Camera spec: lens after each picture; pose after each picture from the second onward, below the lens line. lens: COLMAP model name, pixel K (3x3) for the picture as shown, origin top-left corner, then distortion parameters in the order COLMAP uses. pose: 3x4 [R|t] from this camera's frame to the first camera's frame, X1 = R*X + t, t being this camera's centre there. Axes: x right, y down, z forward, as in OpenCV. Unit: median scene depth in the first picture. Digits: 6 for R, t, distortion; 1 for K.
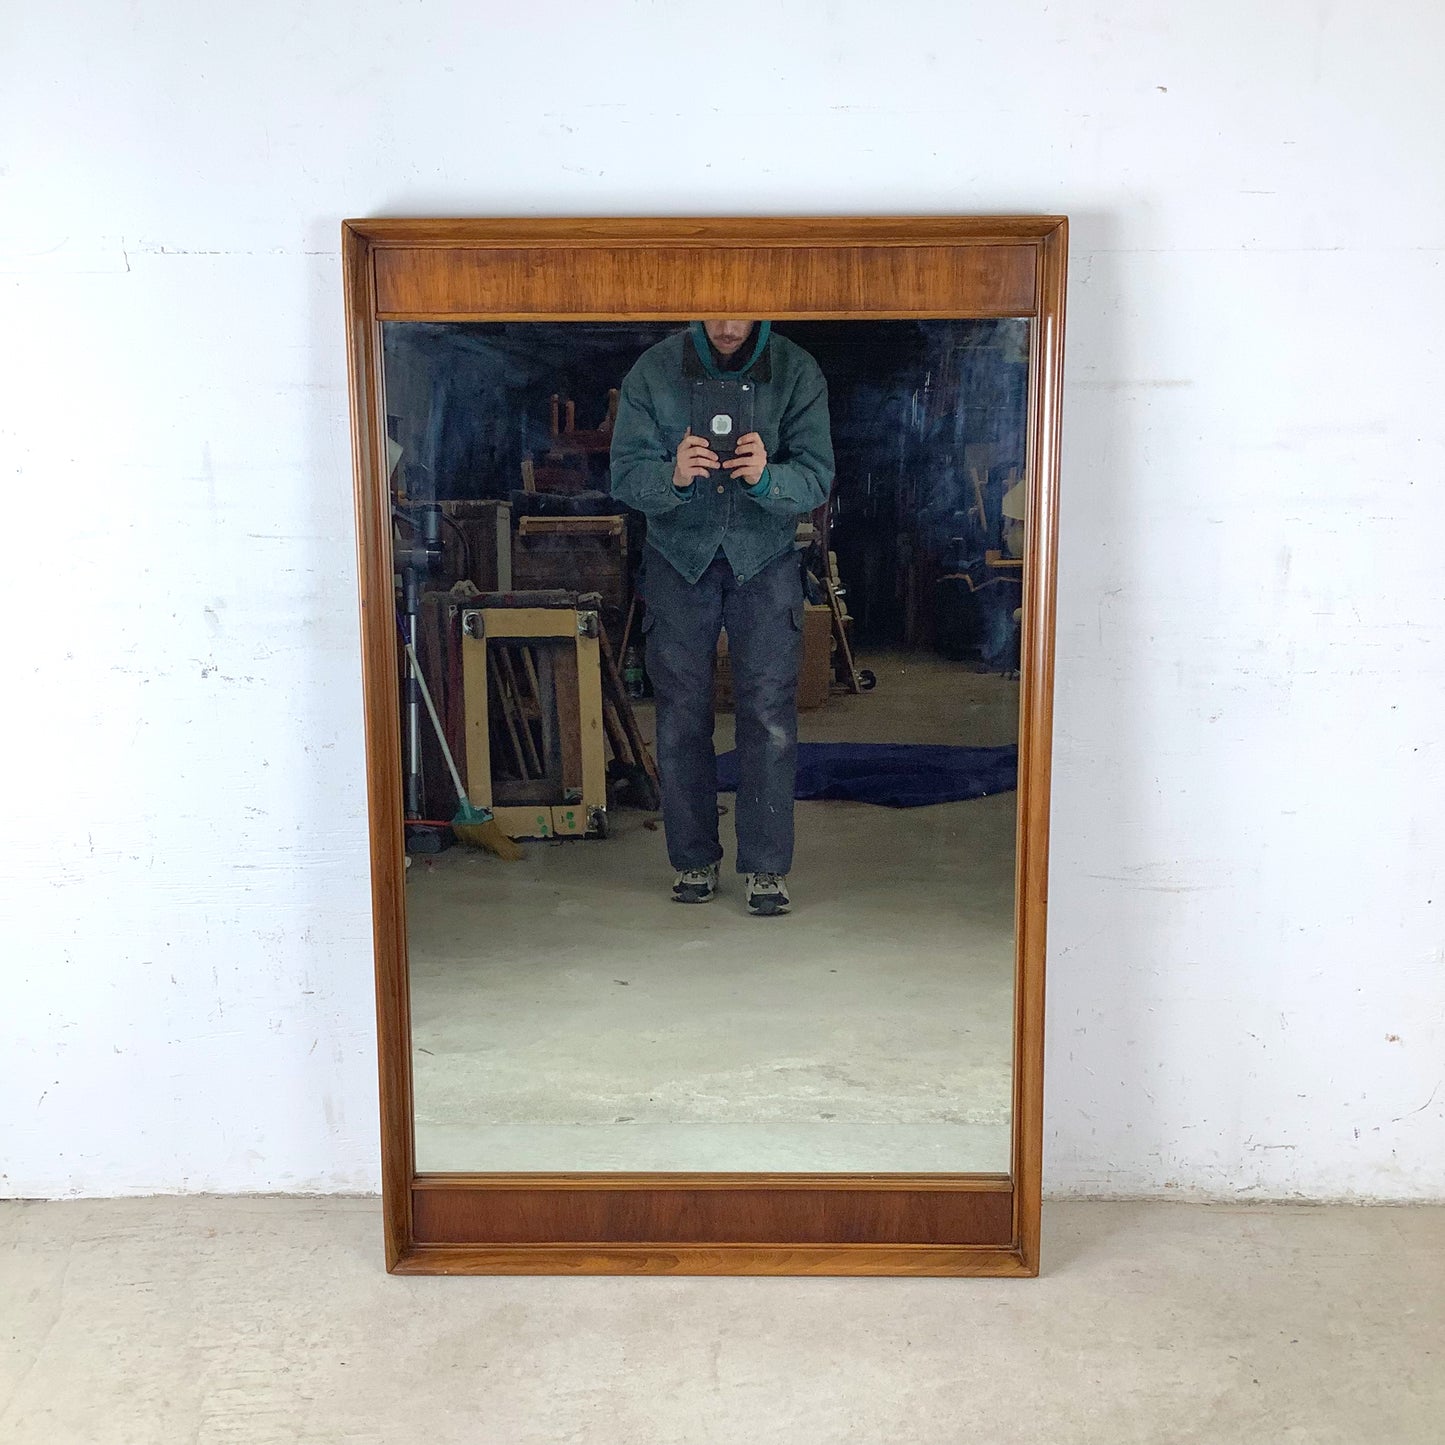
lens RADIAL K [[1693.7, 0, 703.6], [0, 1693.7, 725.7], [0, 0, 1]] dist [0.026112, 0.005878]
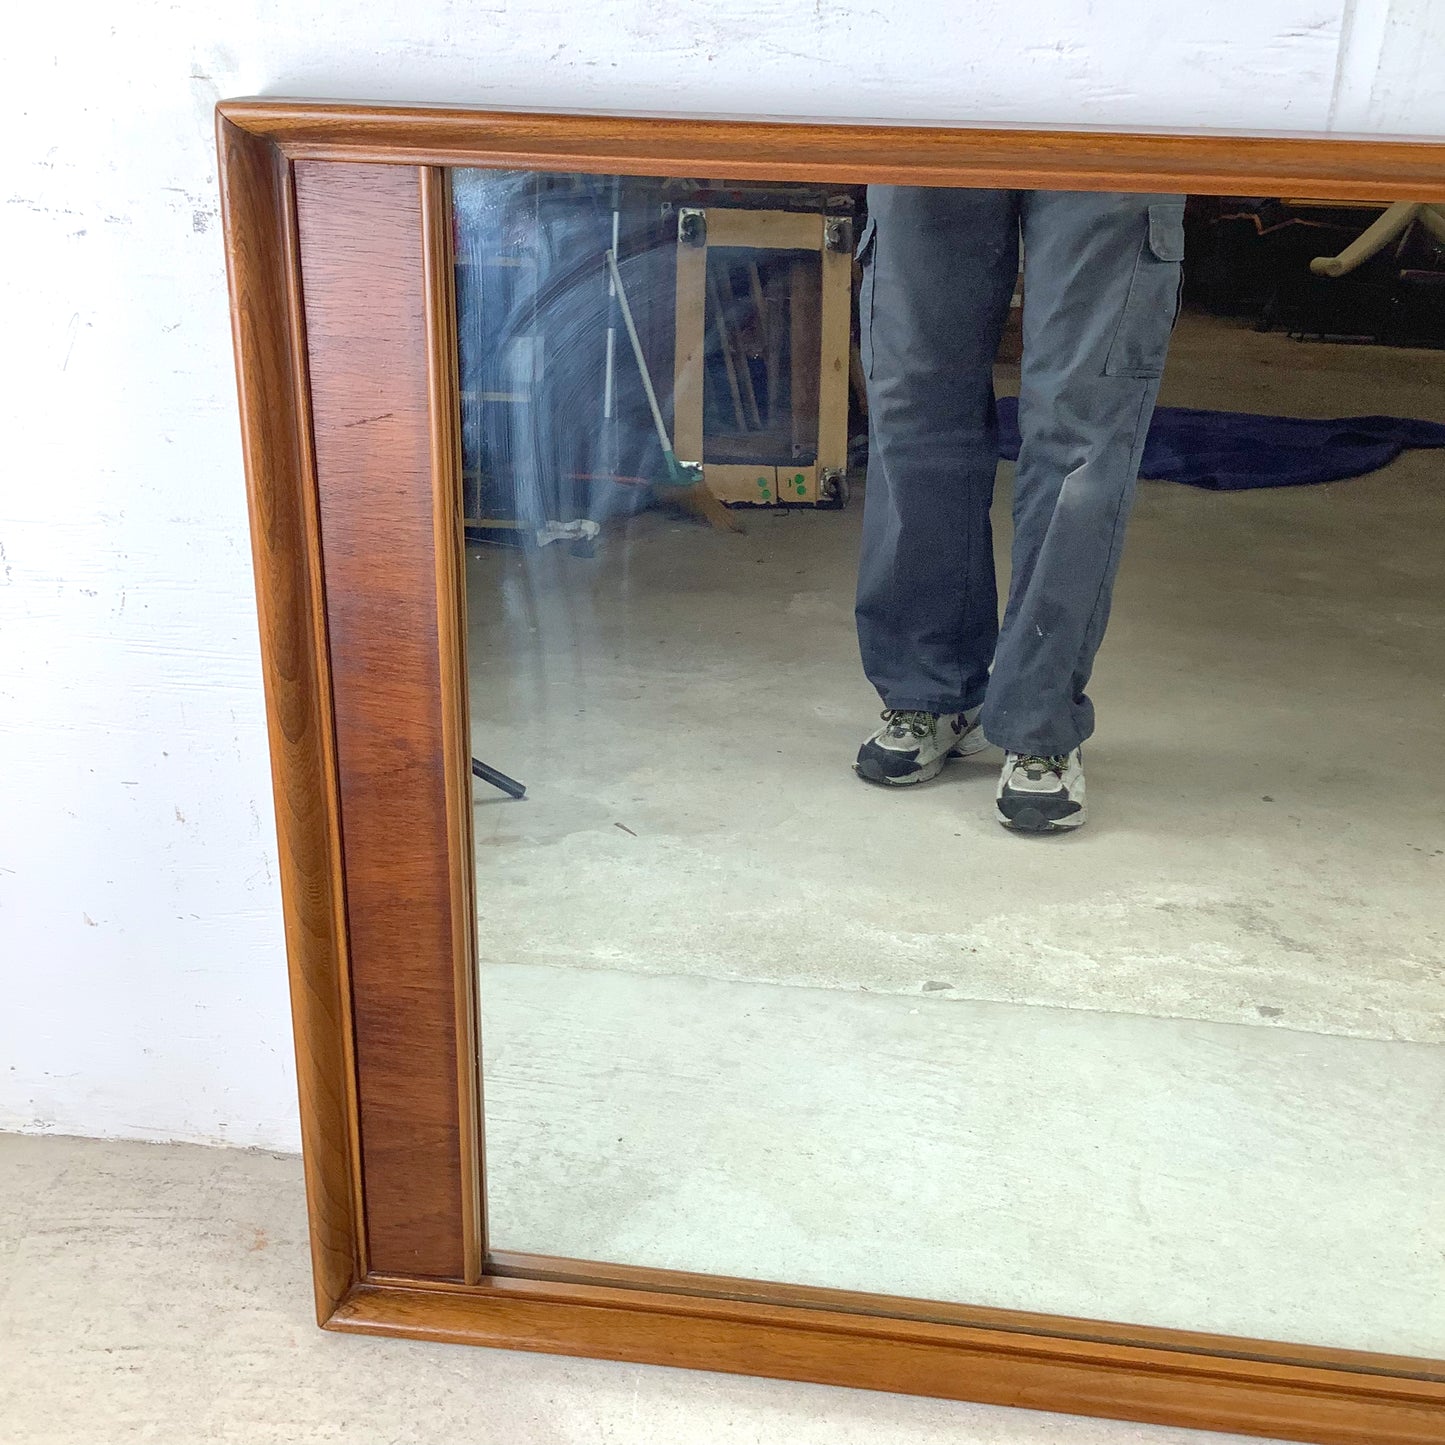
lens RADIAL K [[1731.5, 0, 723.9], [0, 1731.5, 628.2], [0, 0, 1]] dist [0.174169, -0.266354]
pose [[0.993939, 0.064282, -0.089184, -0.074044], [-0.050810, 0.988000, 0.145856, 0.008813], [0.097489, -0.140440, 0.985278, 0.359265]]
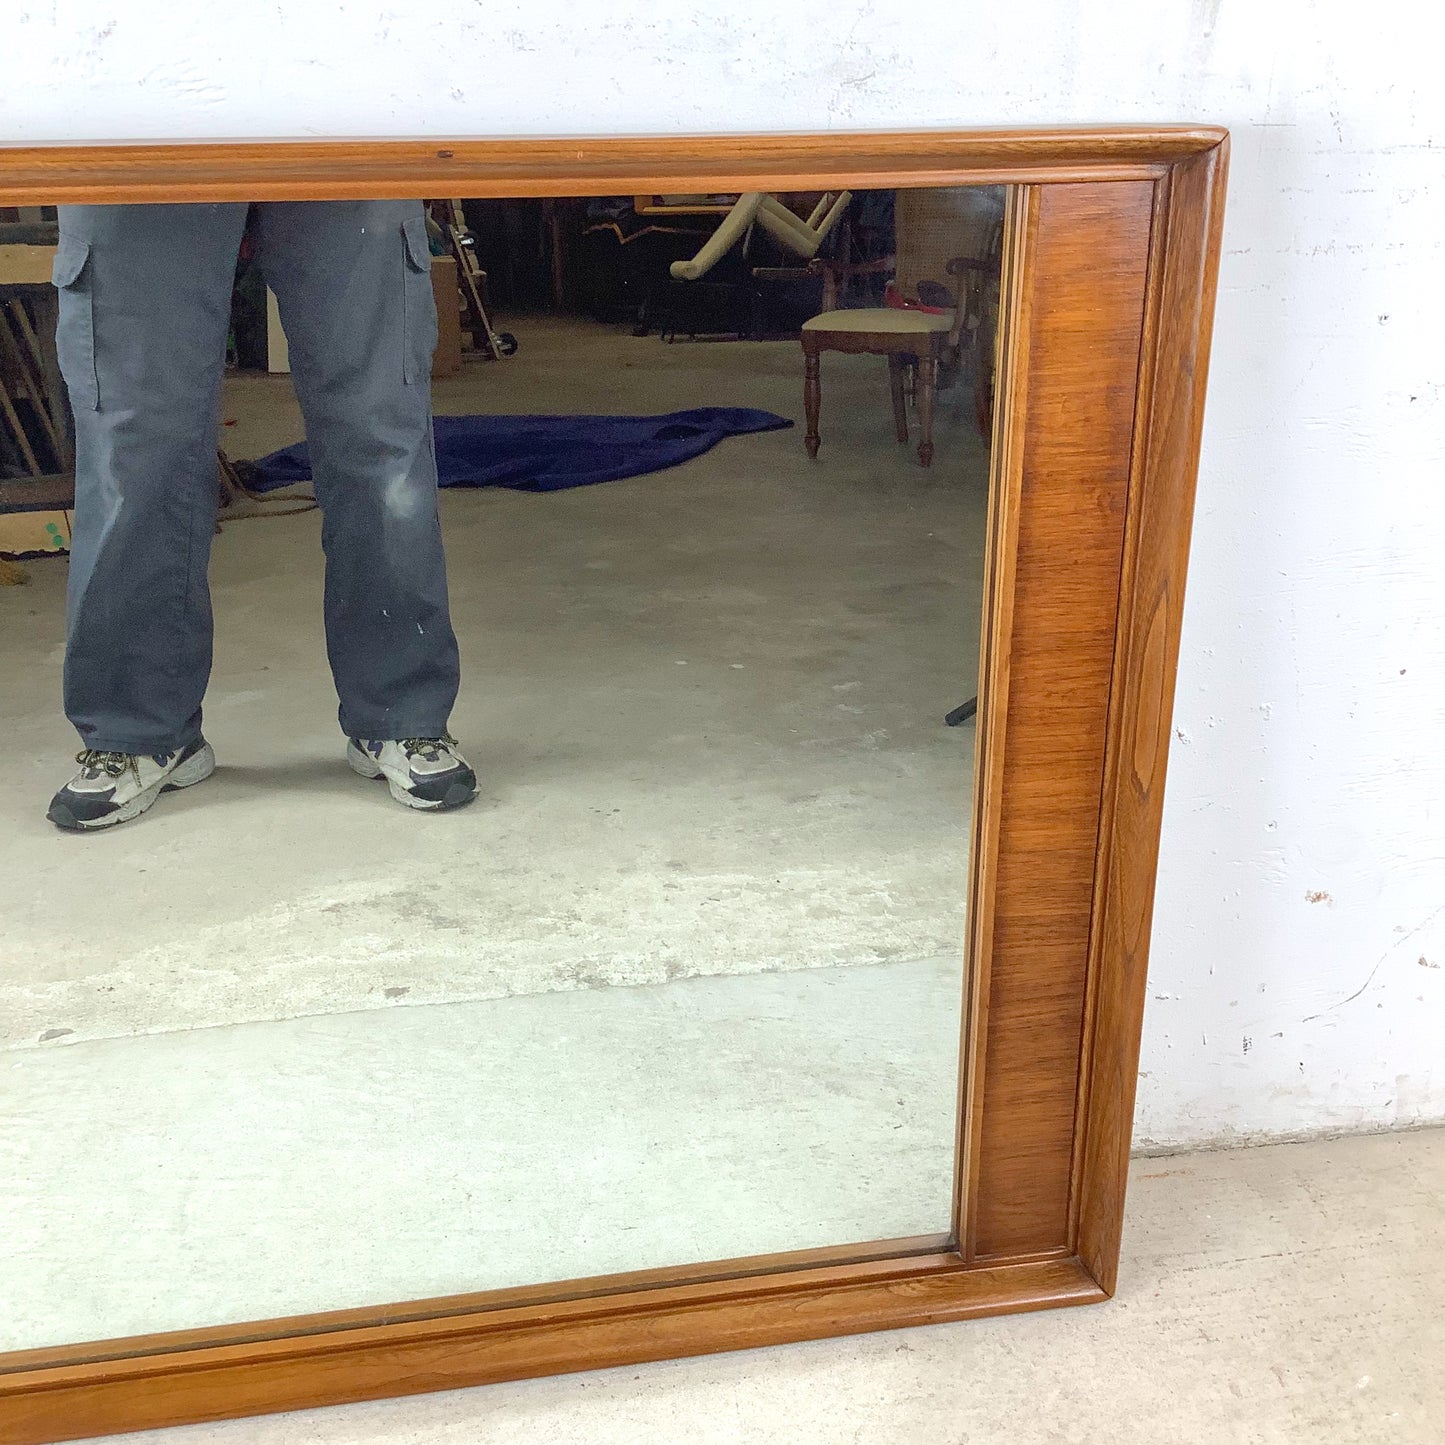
lens RADIAL K [[1703.0, 0, 726.1], [0, 1703.0, 696.9], [0, 0, 1]] dist [0.135394, -0.283142]
pose [[0.977284, -0.066050, 0.201380, 0.070190], [0.030671, 0.984270, 0.173986, 0.010879], [-0.209704, -0.163858, 0.963937, 0.357871]]
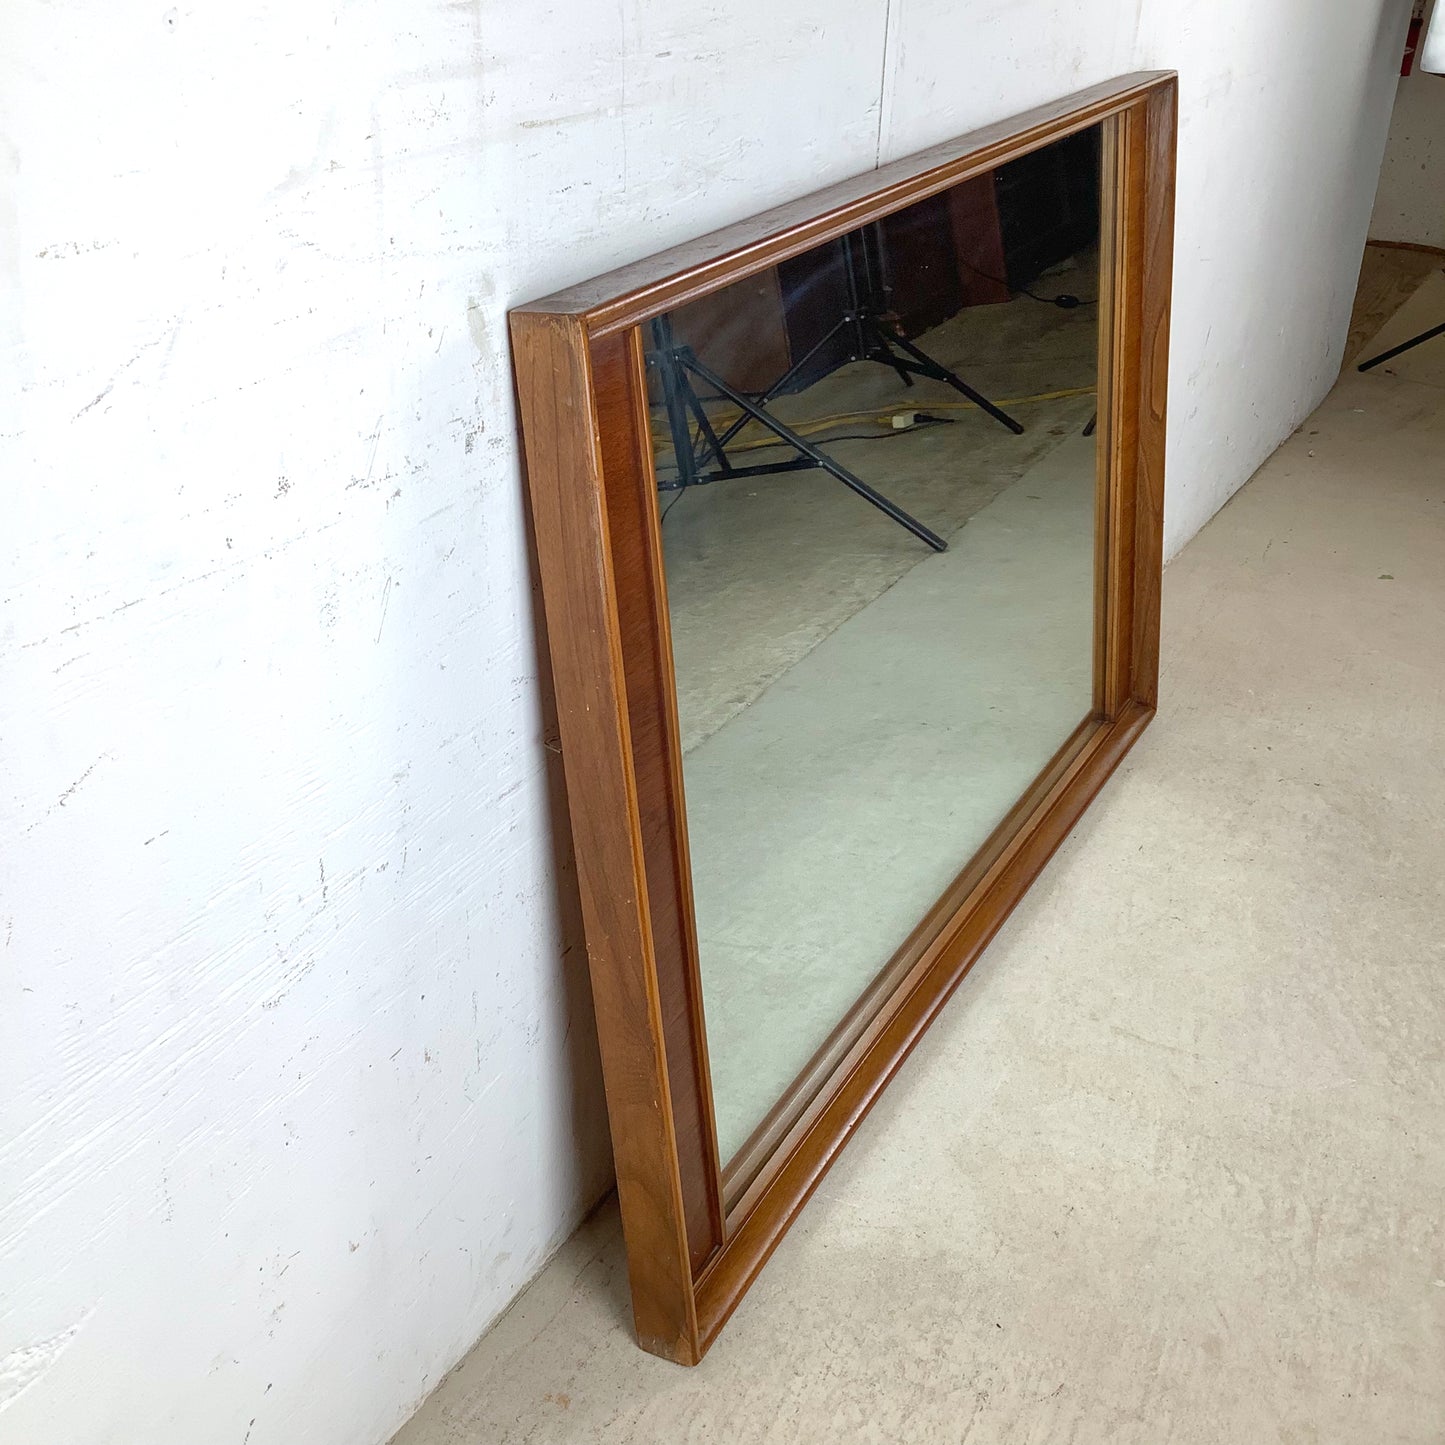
lens RADIAL K [[1703.0, 0, 726.1], [0, 1703.0, 696.9], [0, 0, 1]] dist [0.135394, -0.283142]
pose [[0.479967, -0.389276, 0.786191, -0.497088], [0.216798, 0.920998, 0.323670, -0.078806], [-0.850077, 0.015093, 0.526442, 0.505749]]
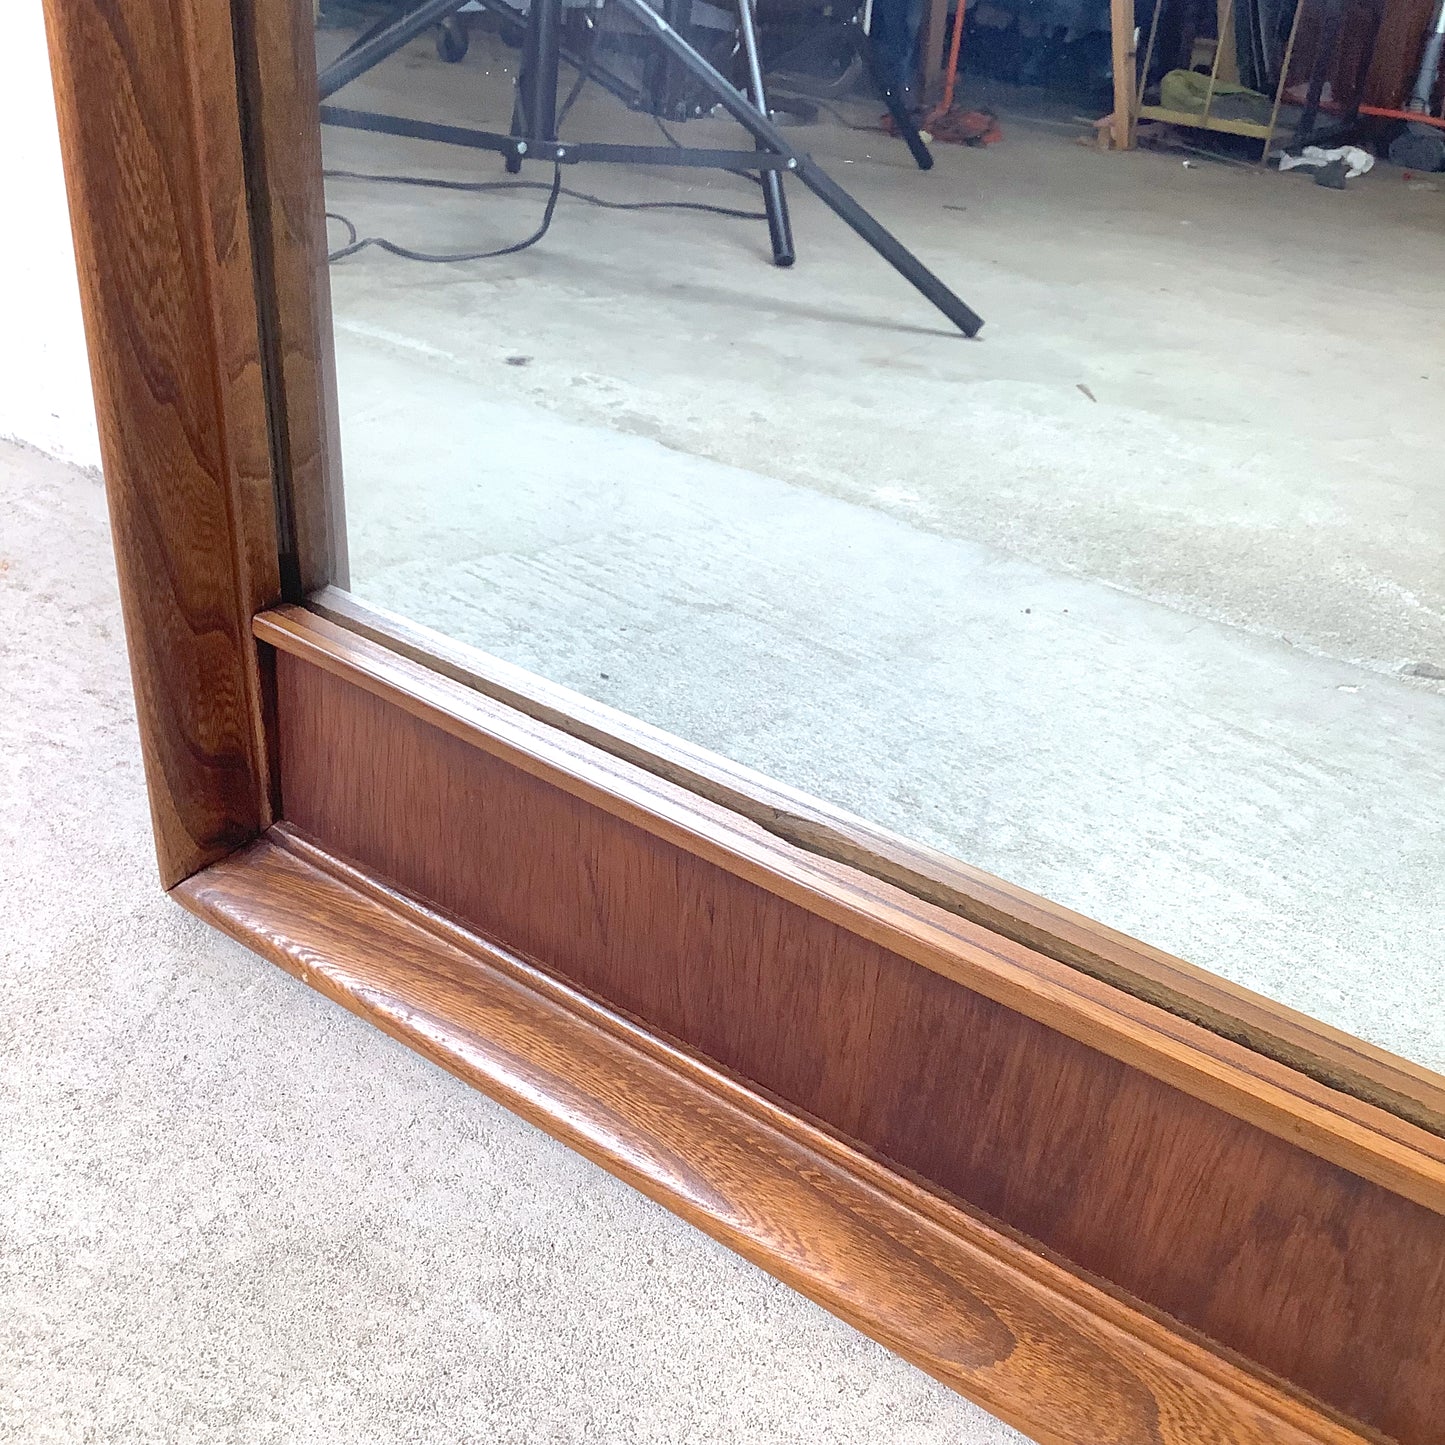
lens RADIAL K [[1703.0, 0, 726.1], [0, 1703.0, 696.9], [0, 0, 1]] dist [0.135394, -0.283142]
pose [[0.803079, 0.330851, -0.495582, 0.011138], [-0.162446, 0.921749, 0.352122, 0.135914], [0.573302, -0.202276, 0.793983, 0.633837]]
